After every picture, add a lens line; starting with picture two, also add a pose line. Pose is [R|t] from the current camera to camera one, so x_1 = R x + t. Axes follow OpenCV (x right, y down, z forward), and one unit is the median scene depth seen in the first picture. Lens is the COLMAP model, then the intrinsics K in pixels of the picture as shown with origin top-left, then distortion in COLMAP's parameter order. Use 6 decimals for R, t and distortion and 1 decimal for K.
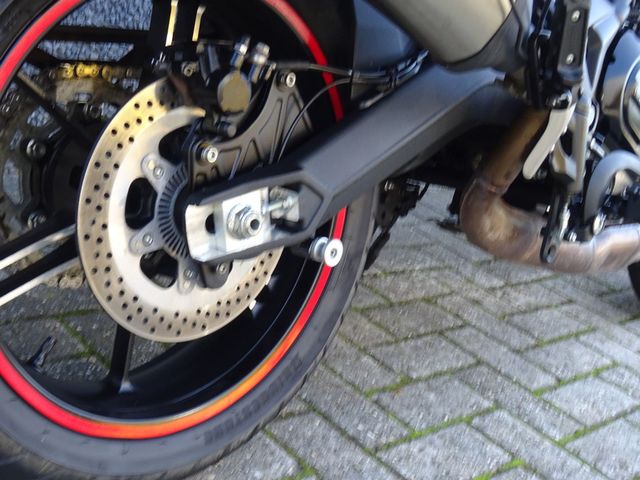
lens RADIAL K [[886.2, 0, 319.5], [0, 886.2, 239.0], [0, 0, 1]] dist [0.023654, 0.000000]
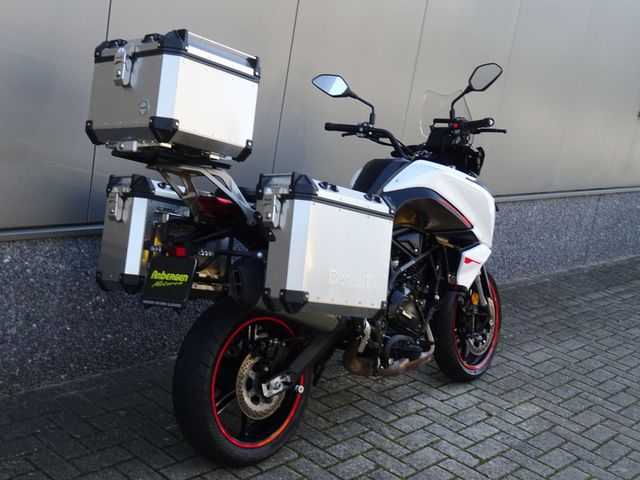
lens RADIAL K [[886.2, 0, 321.5], [0, 886.2, 240.8], [0, 0, 1]] dist [0.023654, 0.000000]
pose [[0.992098, -0.119984, 0.036683, 0.027522], [0.122387, 0.989838, -0.072395, -0.220327], [-0.027624, 0.076313, 0.996701, -1.883788]]
